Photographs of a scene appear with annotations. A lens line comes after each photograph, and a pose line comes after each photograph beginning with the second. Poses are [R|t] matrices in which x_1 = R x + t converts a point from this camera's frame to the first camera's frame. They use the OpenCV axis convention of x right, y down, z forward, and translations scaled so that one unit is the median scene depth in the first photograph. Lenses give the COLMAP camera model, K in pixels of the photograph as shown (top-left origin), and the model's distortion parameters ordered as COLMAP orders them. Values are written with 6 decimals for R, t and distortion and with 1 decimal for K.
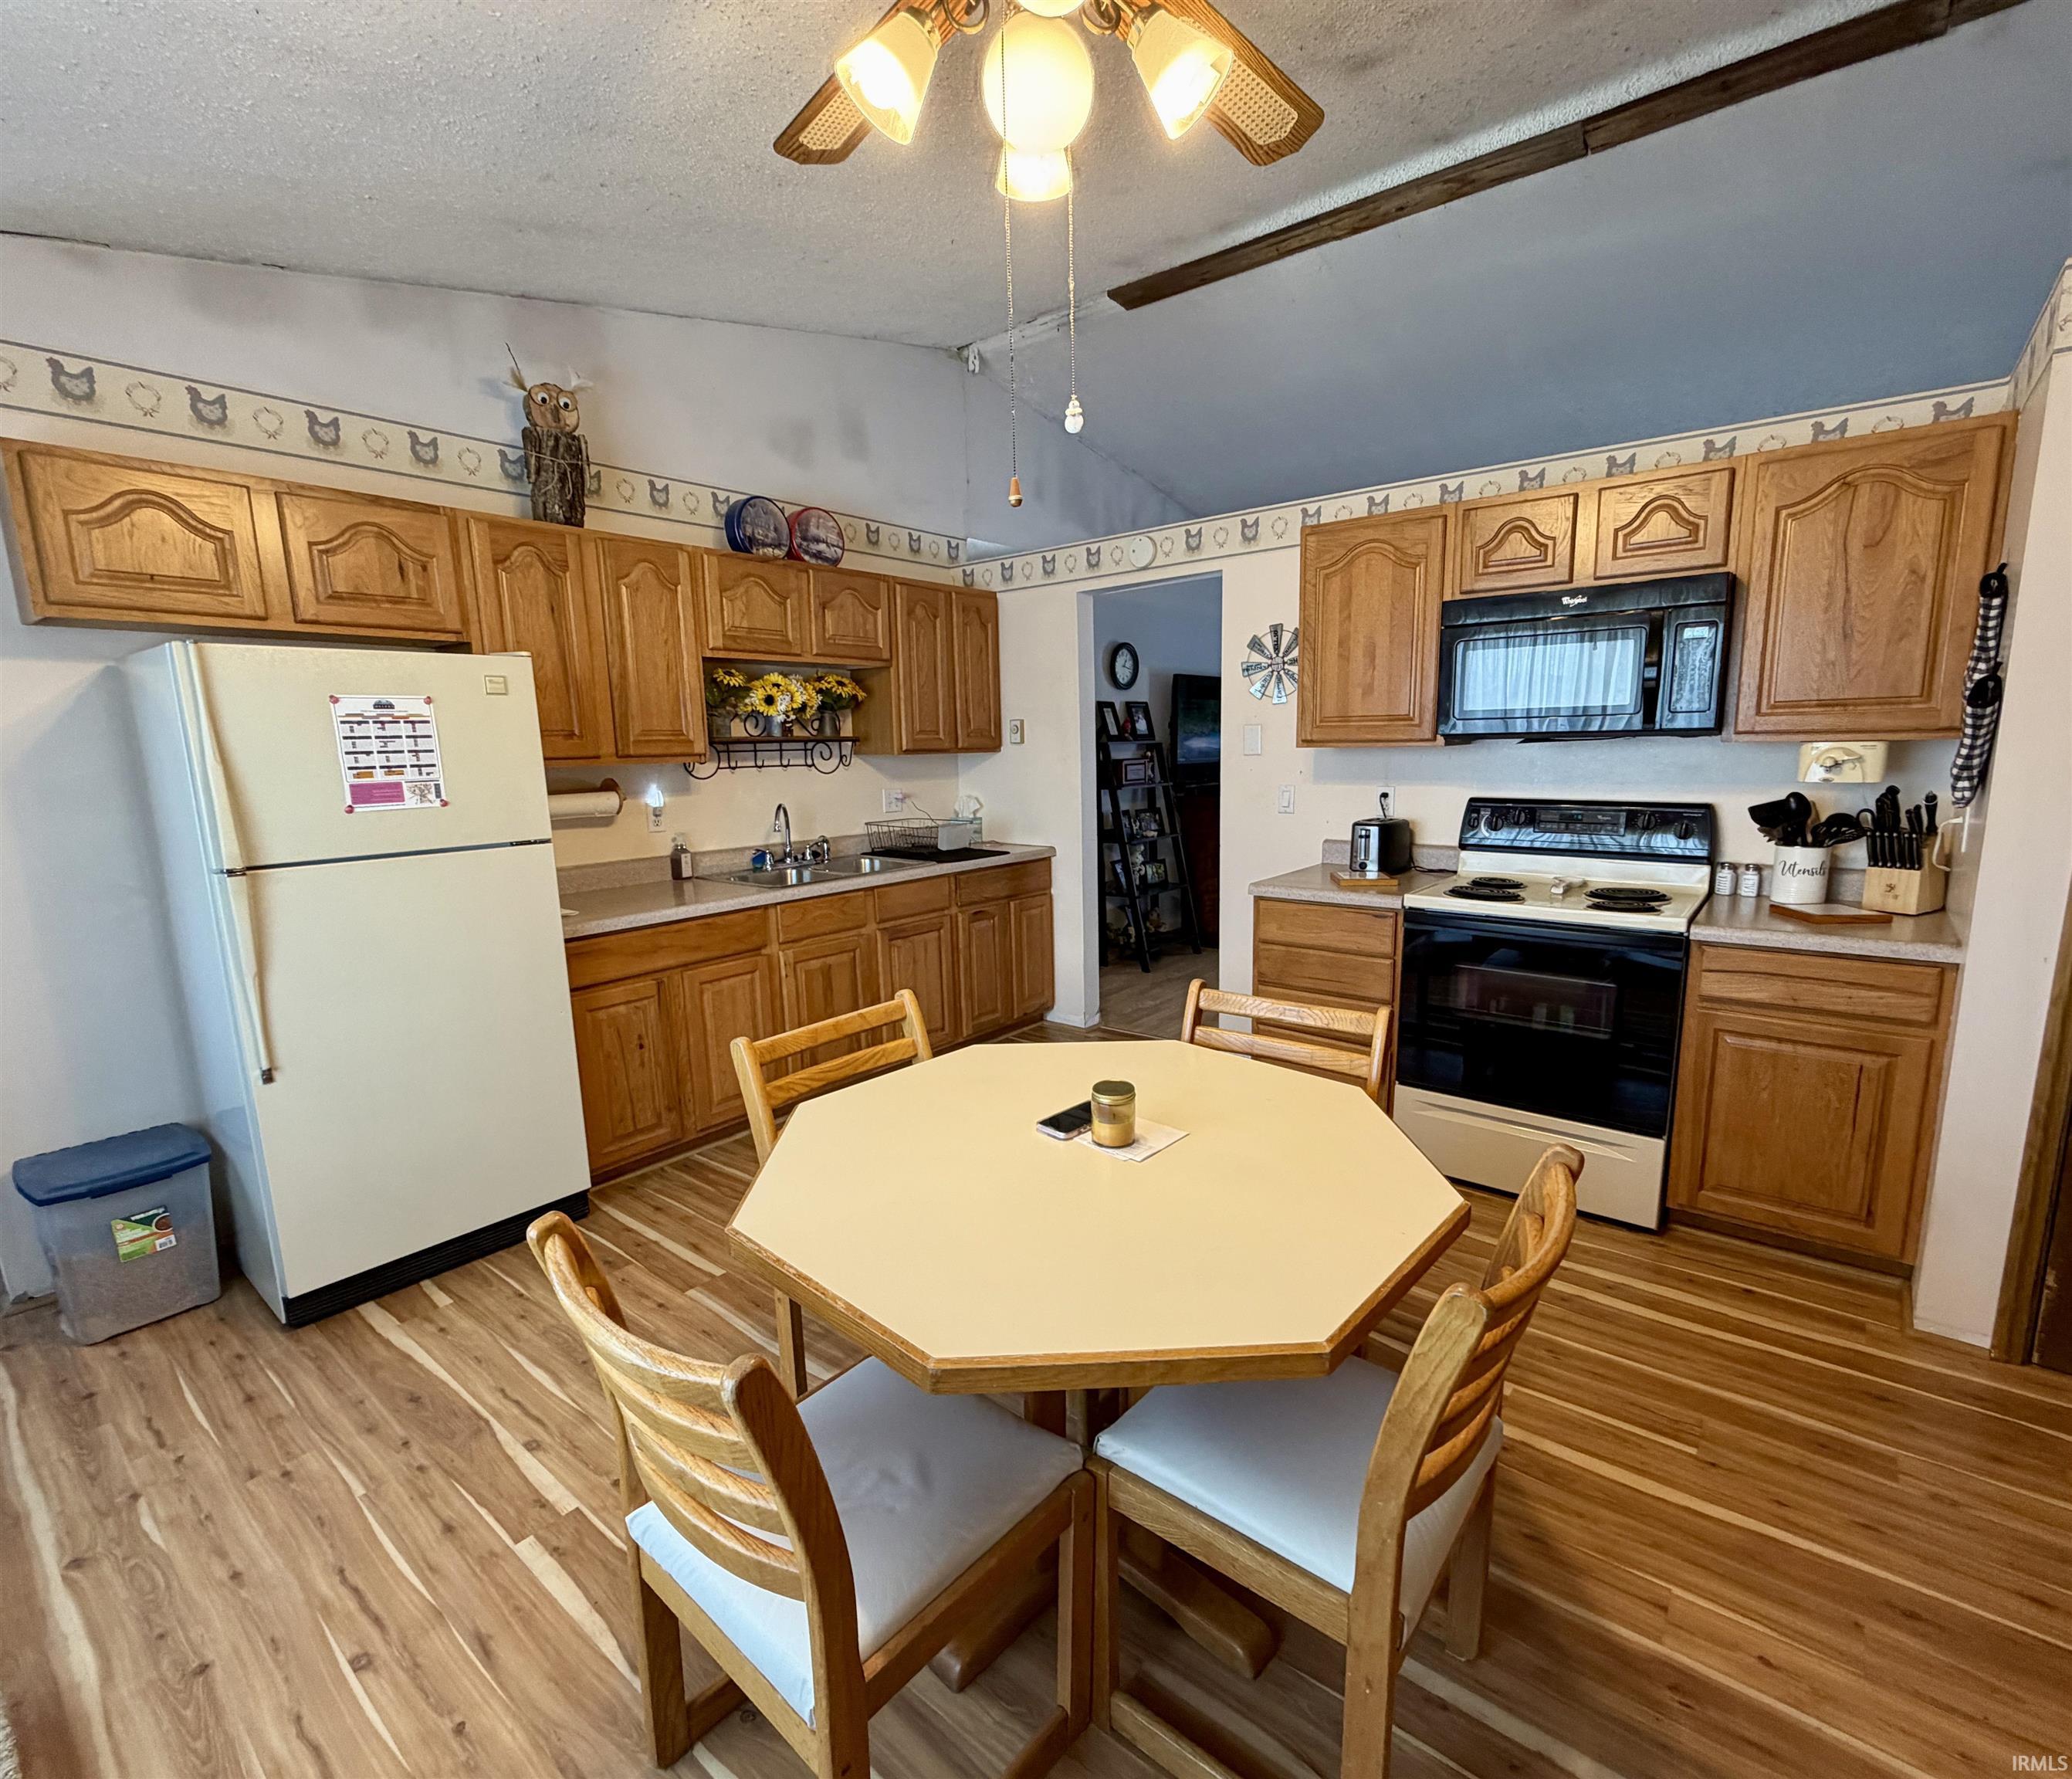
lens RADIAL K [[1017.3, 0, 1030.7], [0, 1017.3, 928.2], [0, 0, 1]] dist [-0.000284, -0.000389]
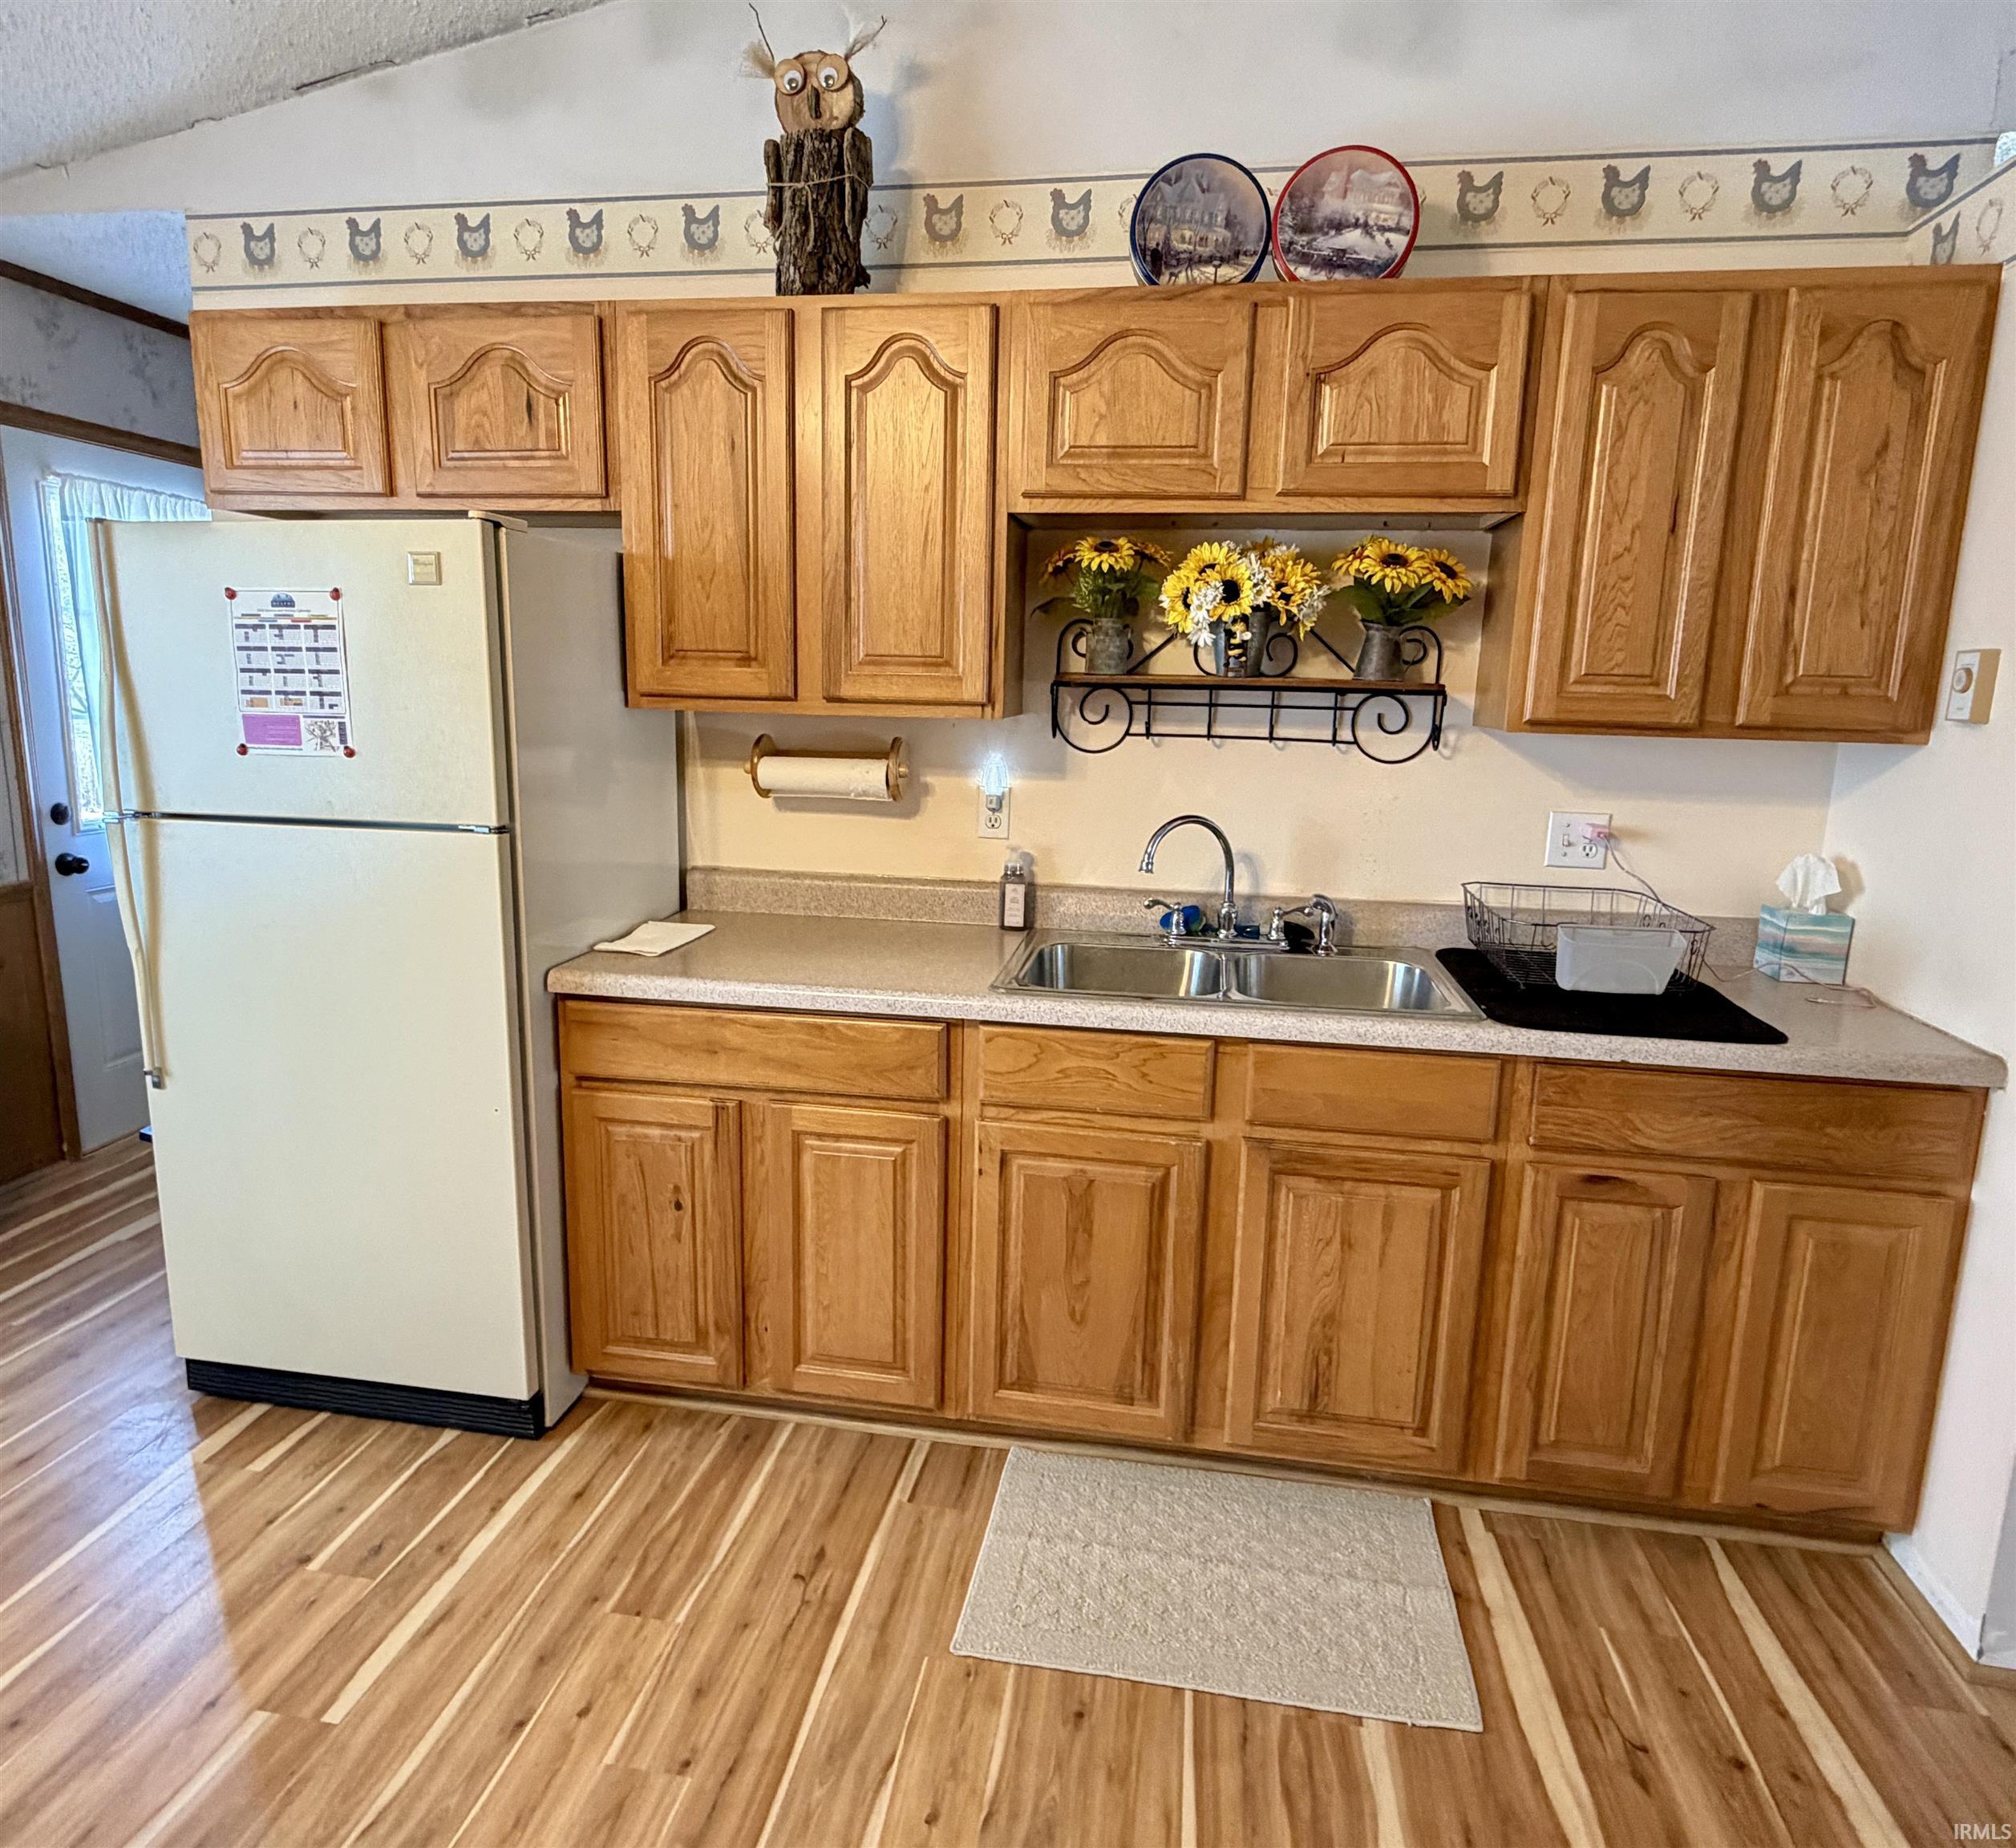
lens RADIAL K [[1211.6, 0, 1005.4], [0, 1211.6, 901.6], [0, 0, 1]] dist [0.000354, 0.001046]
pose [[0.498695, 0.183439, -0.847144, 0.216054], [-0.190719, 0.976619, 0.099204, -0.130802], [0.845535, 0.112094, 0.522020, 0.672562]]
